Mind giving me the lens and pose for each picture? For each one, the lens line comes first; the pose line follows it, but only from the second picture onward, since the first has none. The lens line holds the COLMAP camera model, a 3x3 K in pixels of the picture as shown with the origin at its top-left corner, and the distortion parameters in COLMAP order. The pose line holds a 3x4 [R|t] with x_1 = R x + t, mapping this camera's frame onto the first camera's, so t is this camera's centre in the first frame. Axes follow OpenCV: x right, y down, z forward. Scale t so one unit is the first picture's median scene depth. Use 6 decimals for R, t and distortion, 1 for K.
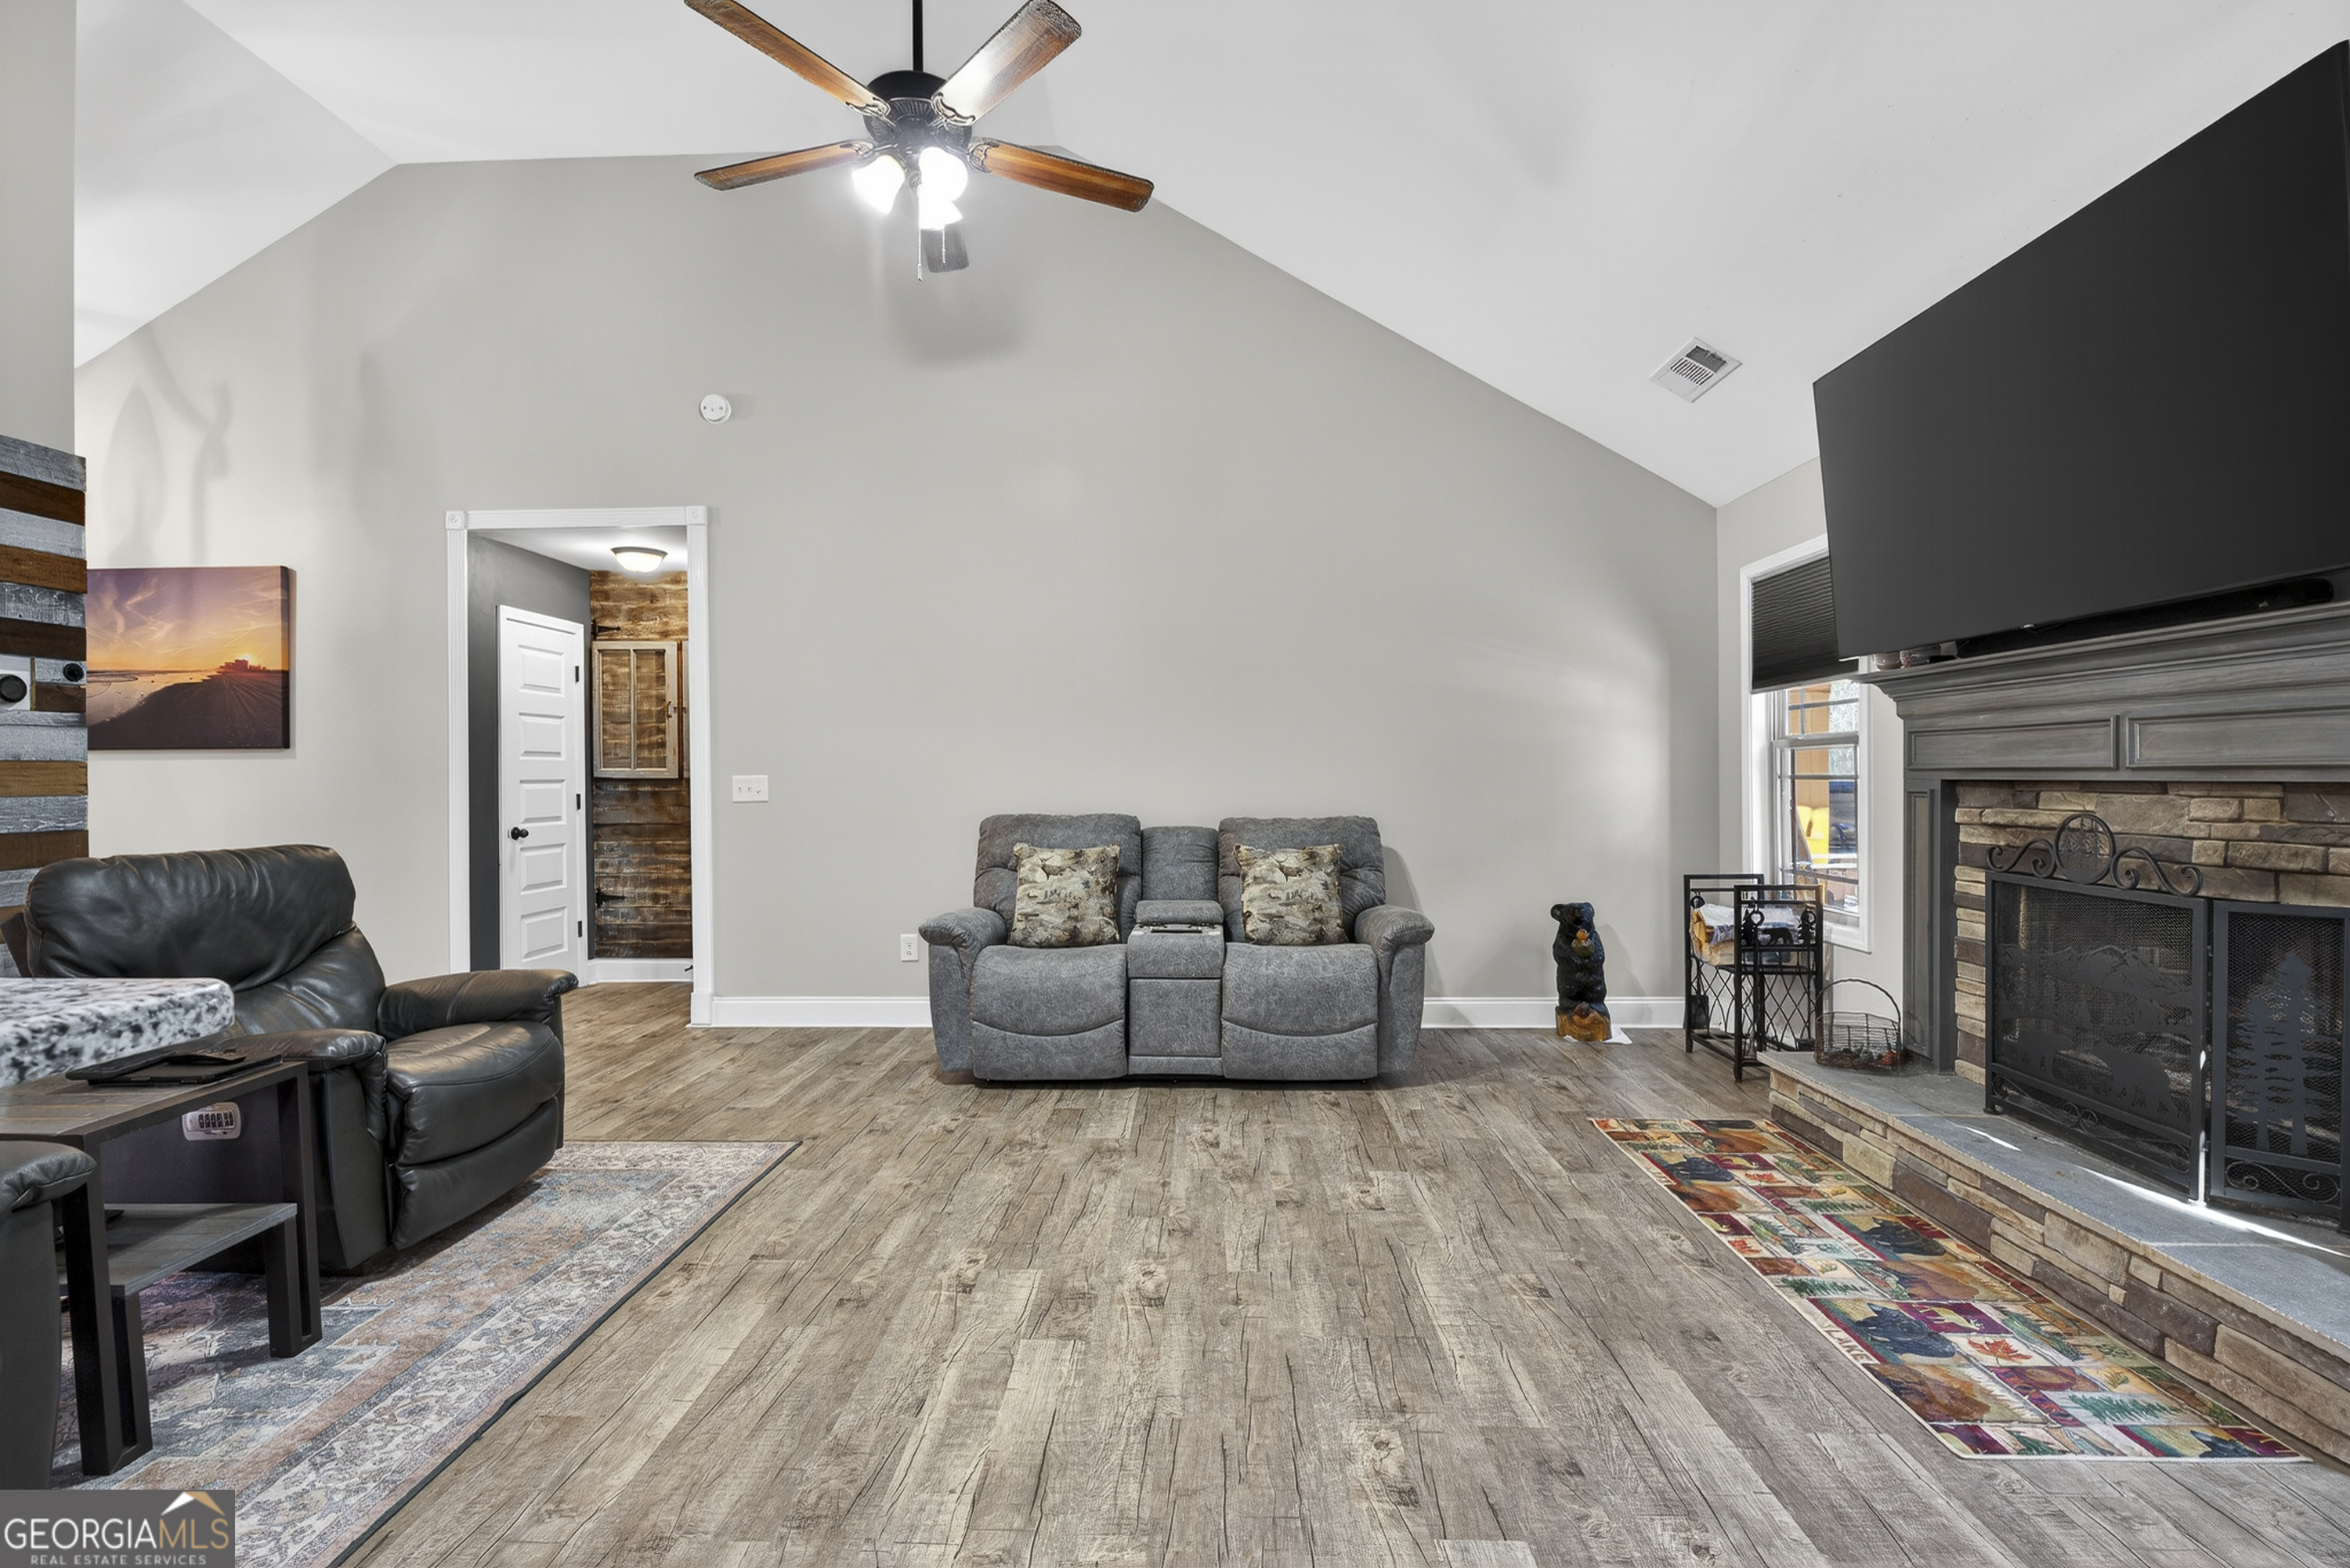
lens RADIAL K [[1043.6, 0, 1168.6], [0, 1043.6, 786.2], [0, 0, 1]] dist [-0.003089, 0.000009]
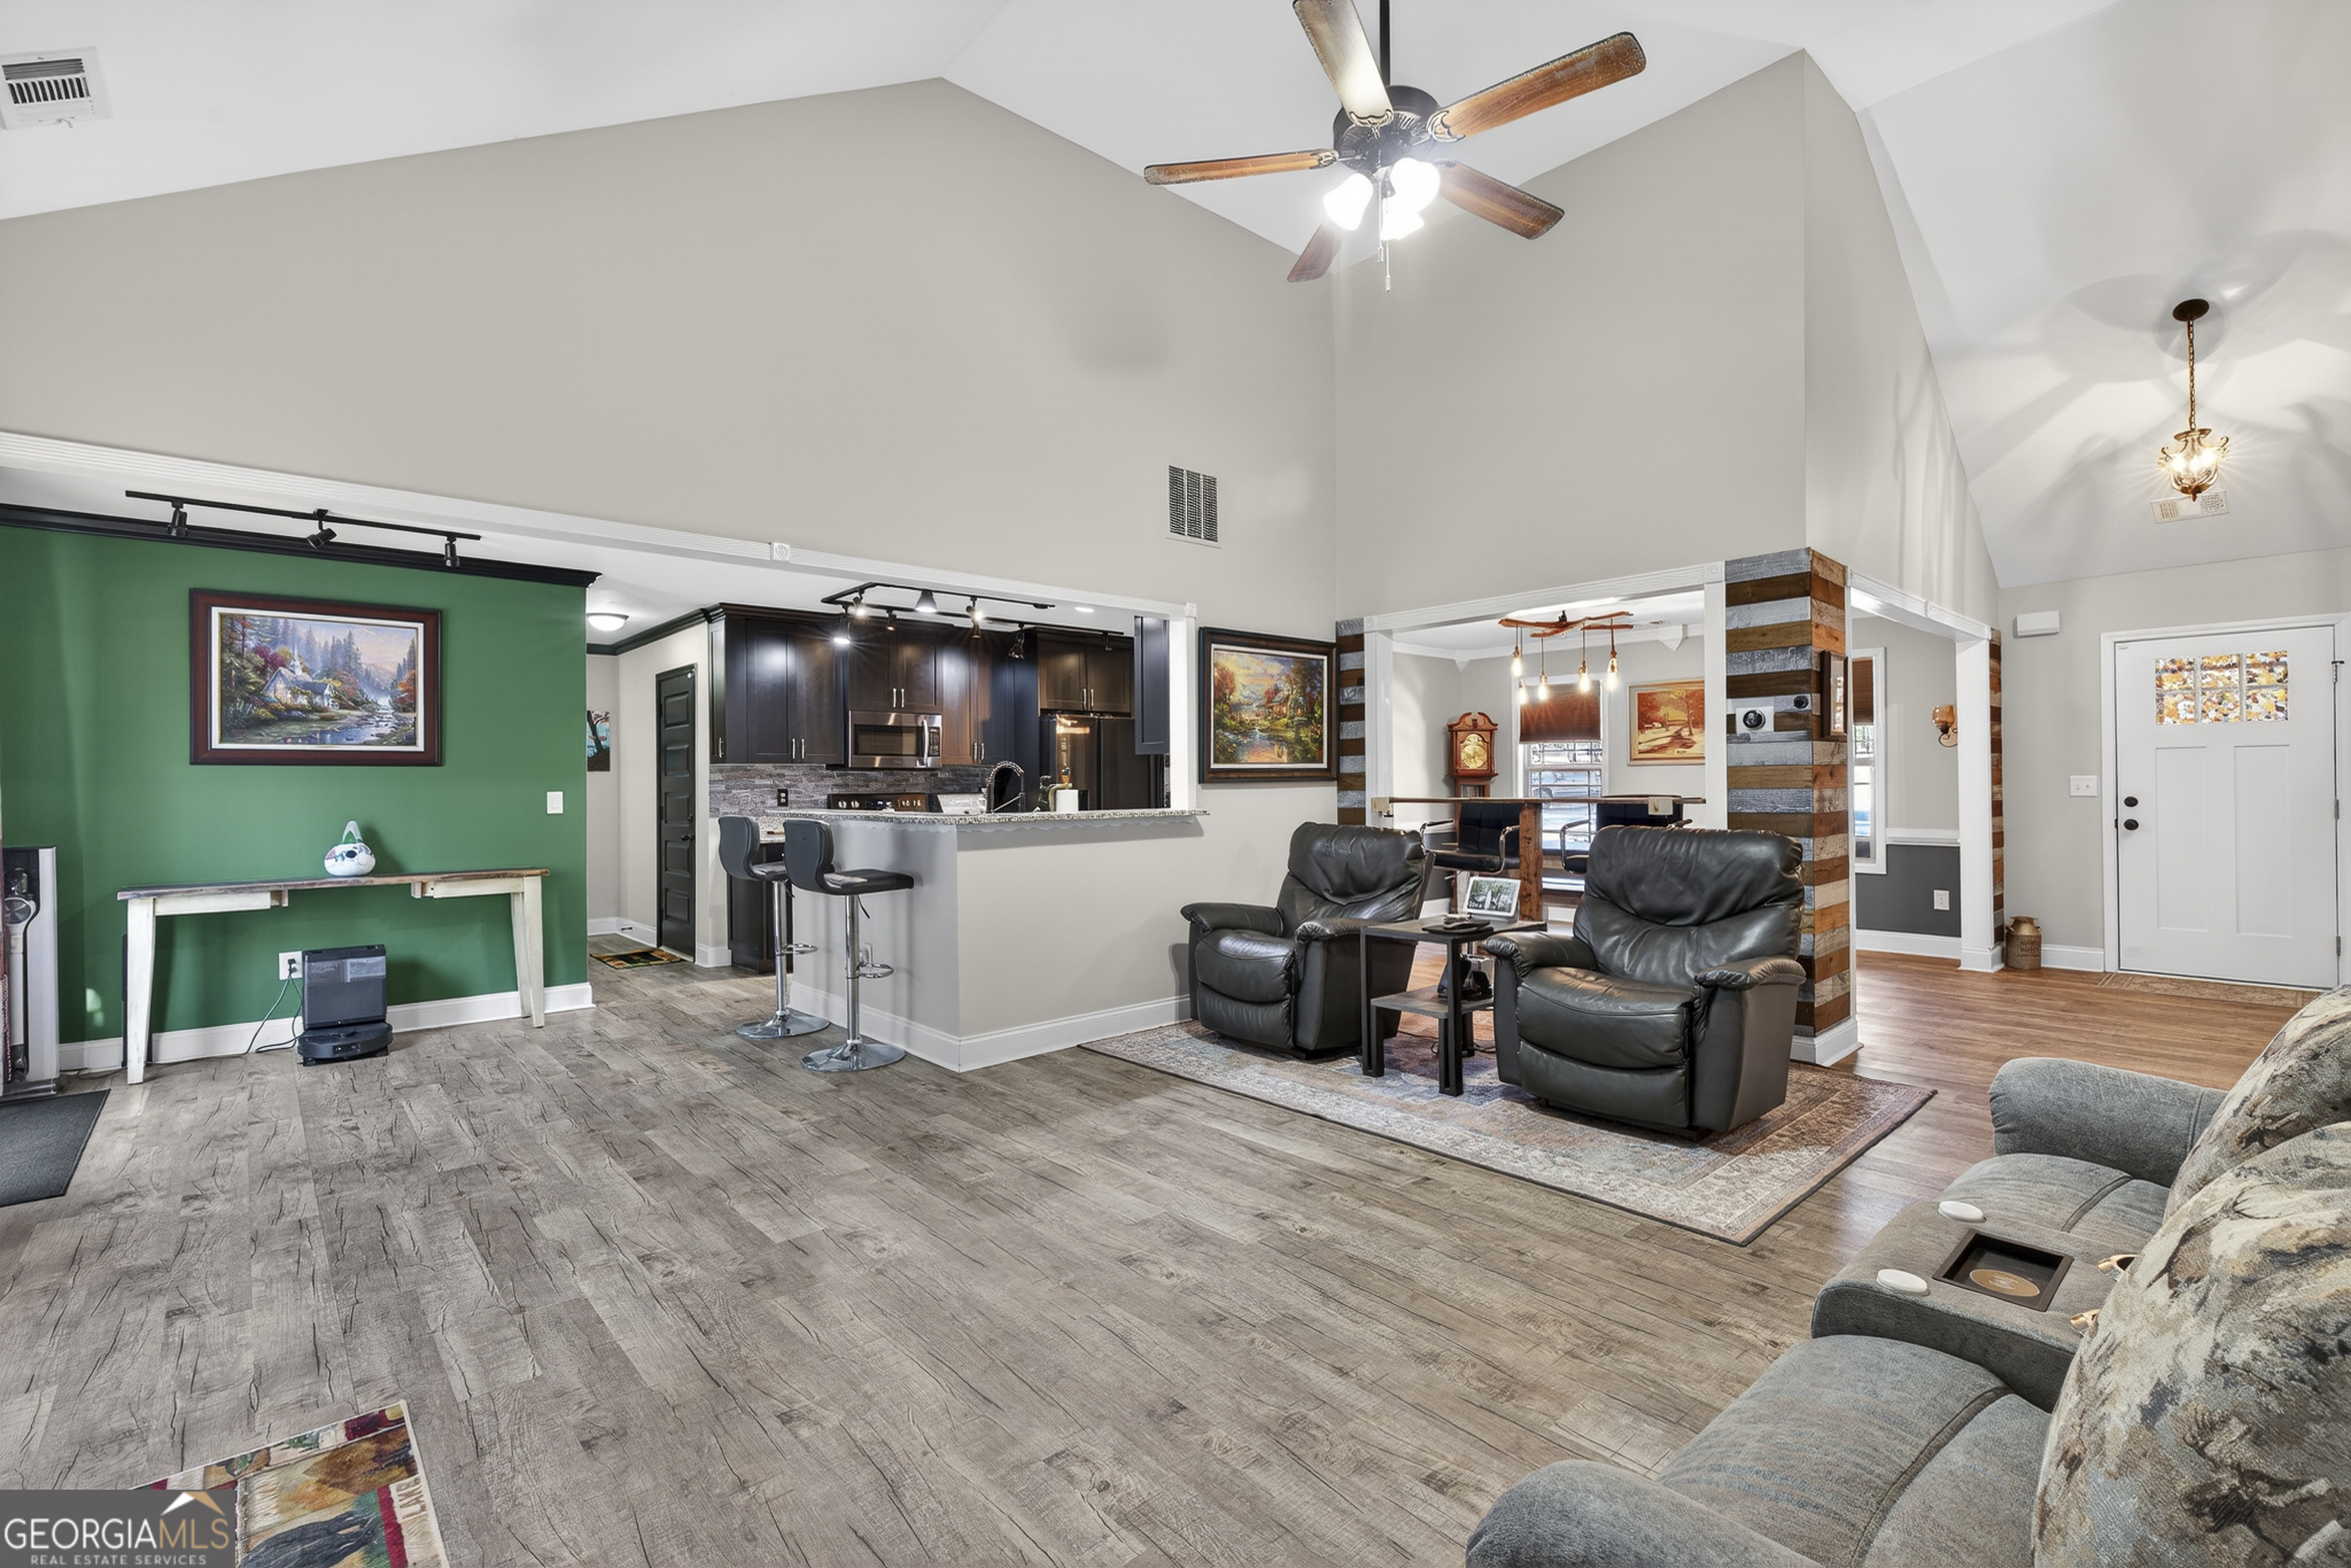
lens RADIAL K [[1044.1, 0, 1170.7], [0, 1044.1, 782.4], [0, 0, 1]] dist [-0.003089, 0.000009]
pose [[-0.724856, 0.011751, -0.688801, 0.612654], [0.006527, 0.999927, 0.010191, -0.022098], [0.688870, 0.002891, -0.724879, 1.576429]]
